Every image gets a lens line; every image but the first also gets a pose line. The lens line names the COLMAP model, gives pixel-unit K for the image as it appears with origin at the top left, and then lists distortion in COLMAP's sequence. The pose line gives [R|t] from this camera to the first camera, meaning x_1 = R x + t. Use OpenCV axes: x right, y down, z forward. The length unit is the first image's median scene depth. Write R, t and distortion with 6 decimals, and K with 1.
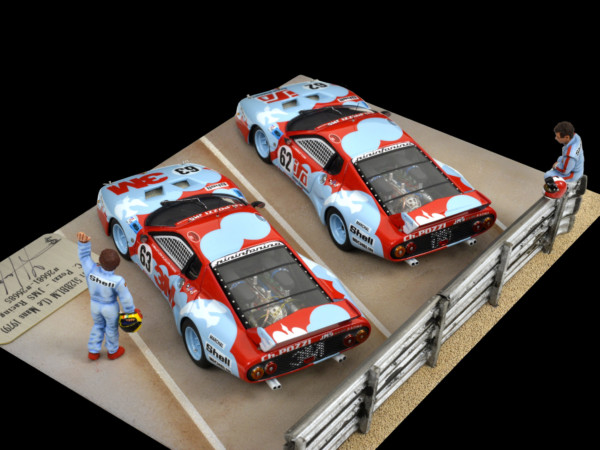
lens RADIAL K [[1345.4, 0, 300.0], [0, 1345.4, 225.0], [0, 0, 1]] dist [0.041329, -0.120886]
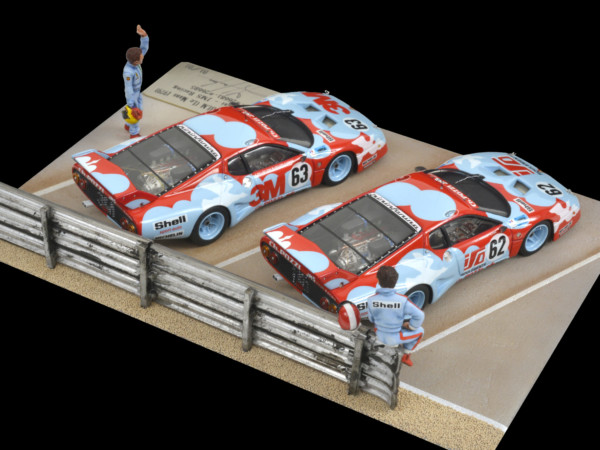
lens RADIAL K [[1314.3, 0, 300.0], [0, 1314.3, 225.0], [0, 0, 1]] dist [0.026354, -0.073089]
pose [[0.126384, 0.565613, -0.814929, 0.864658], [-0.614637, 0.689469, 0.383214, -0.384552], [0.778619, 0.452454, 0.434785, 0.588956]]
